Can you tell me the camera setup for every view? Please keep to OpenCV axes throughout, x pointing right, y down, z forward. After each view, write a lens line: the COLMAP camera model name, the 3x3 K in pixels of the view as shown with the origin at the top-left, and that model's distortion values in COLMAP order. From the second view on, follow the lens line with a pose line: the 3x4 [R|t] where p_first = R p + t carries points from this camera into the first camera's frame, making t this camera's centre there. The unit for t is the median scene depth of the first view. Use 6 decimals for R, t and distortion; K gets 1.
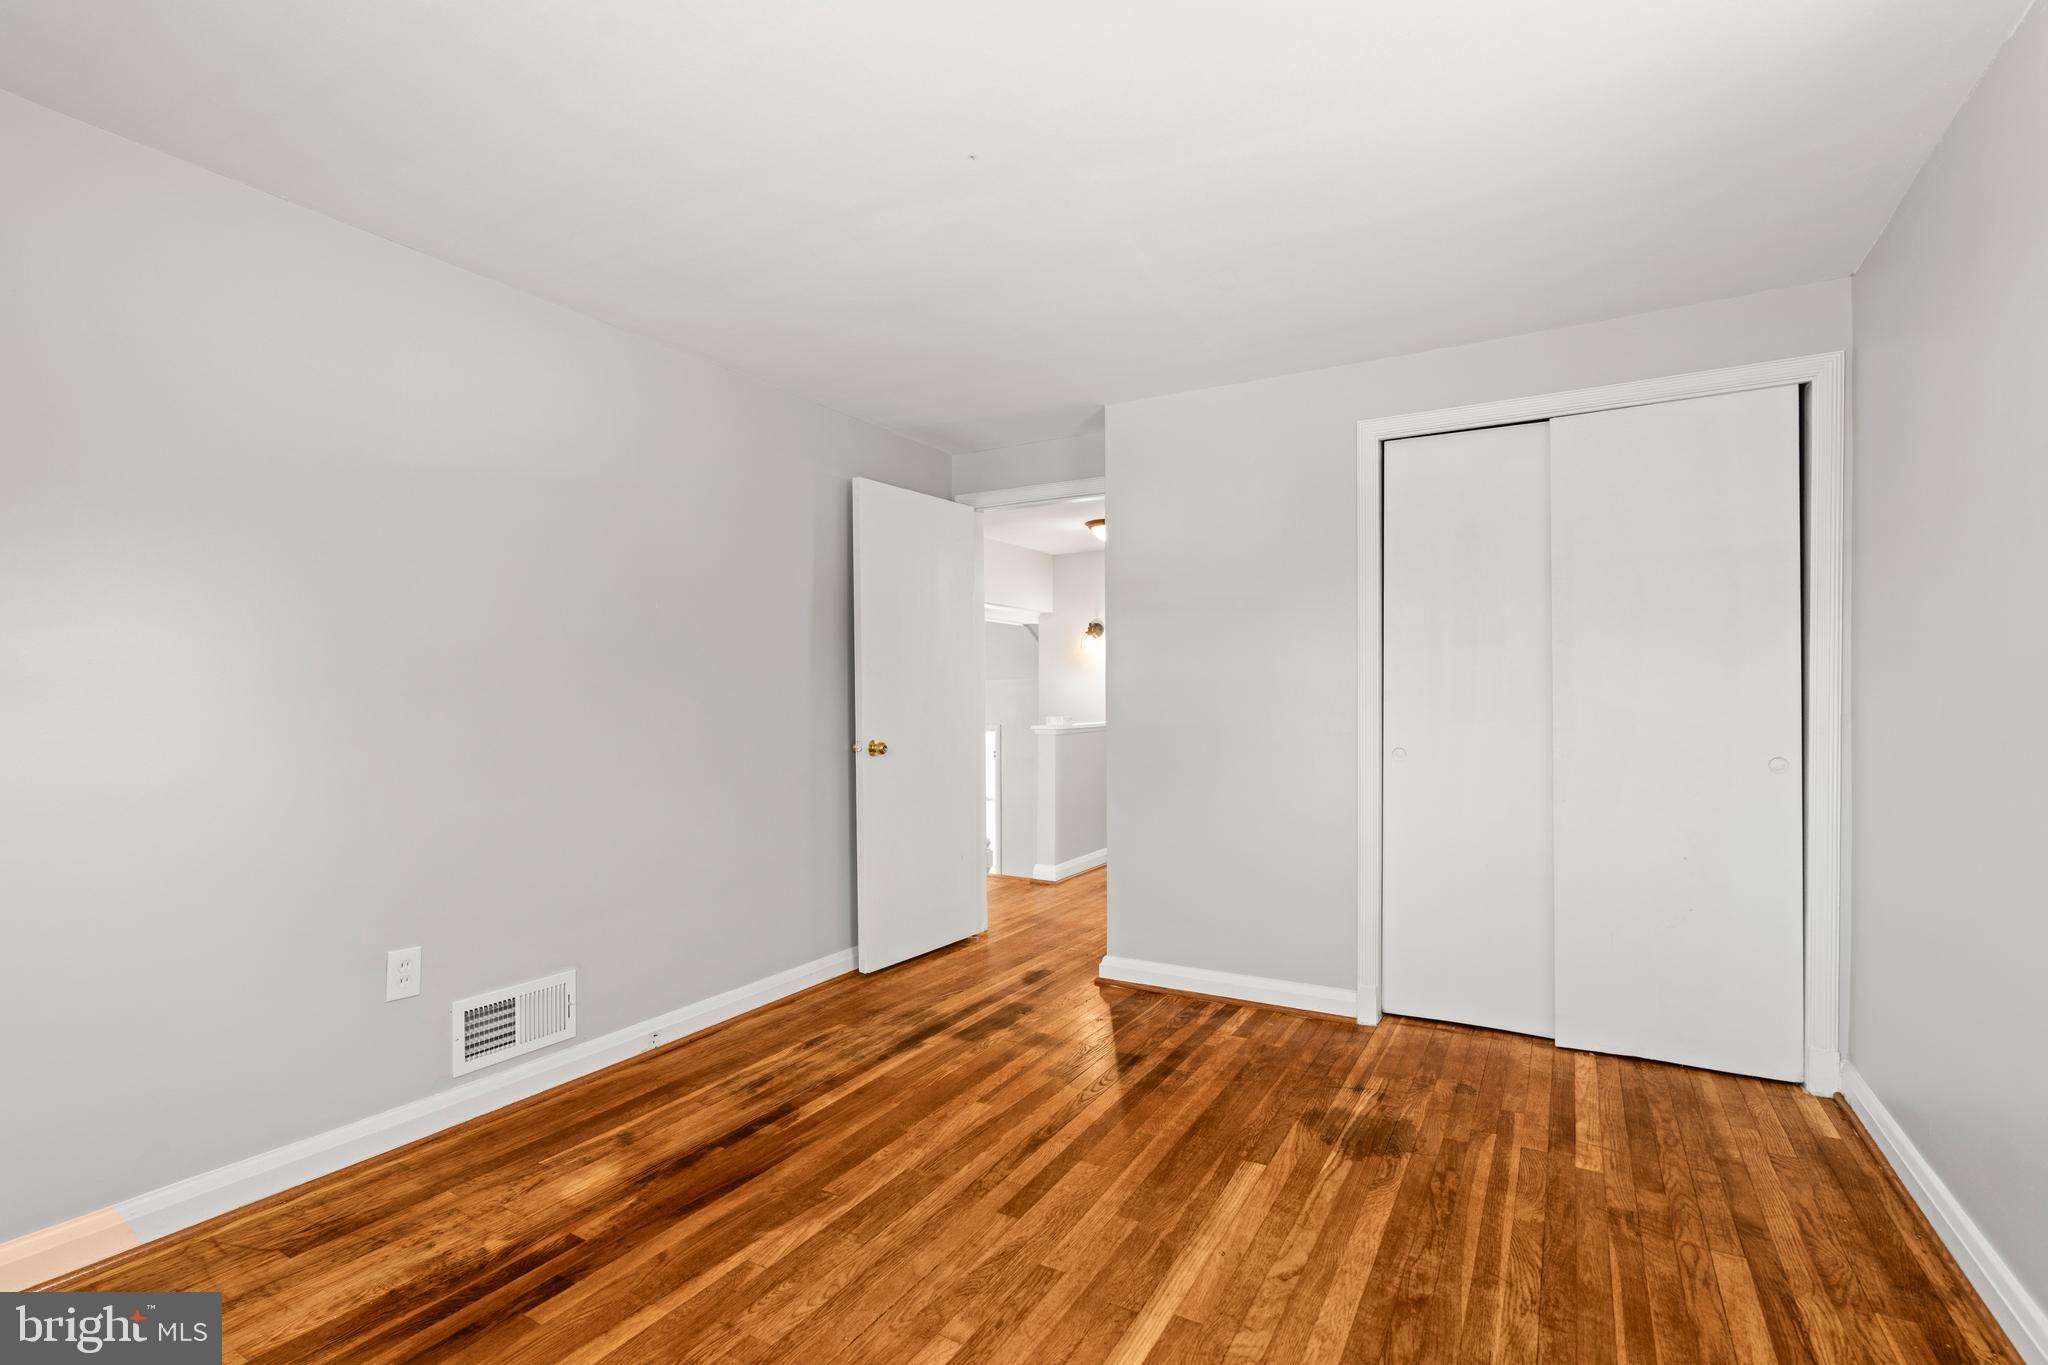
lens RADIAL K [[961.6, 0, 1020.8], [0, 961.6, 675.2], [0, 0, 1]] dist [-0.003094, 0.000394]
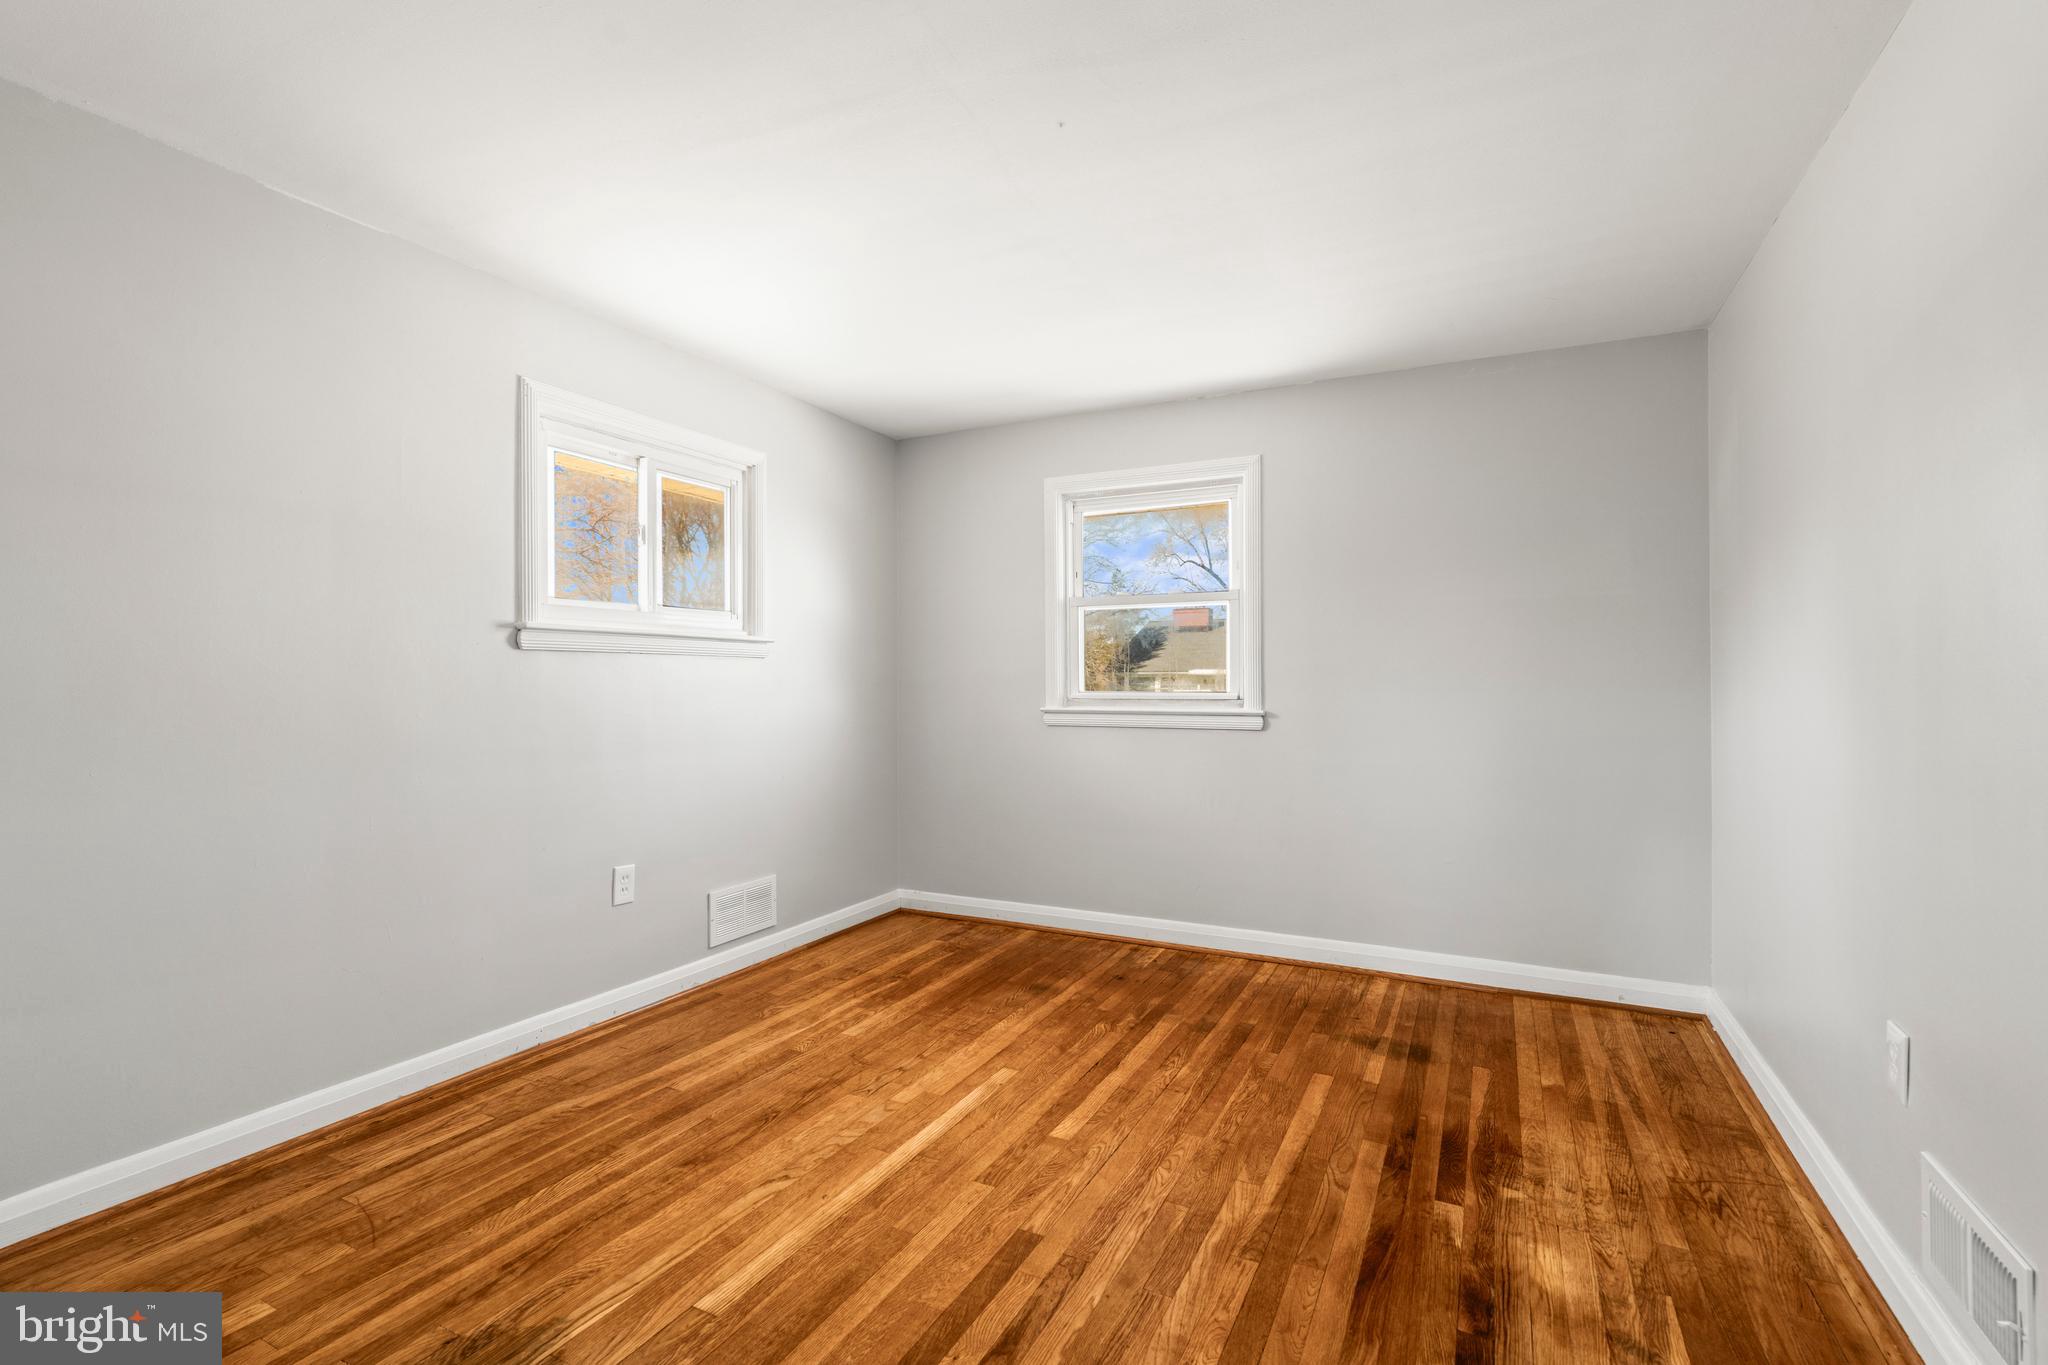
lens RADIAL K [[961.6, 0, 1020.8], [0, 961.6, 675.2], [0, 0, 1]] dist [-0.003094, 0.000394]
pose [[-0.998312, 0.002966, -0.057995, 0.050411], [0.004629, 0.999581, -0.028562, 0.050589], [0.057886, -0.028782, -0.997908, 2.001051]]
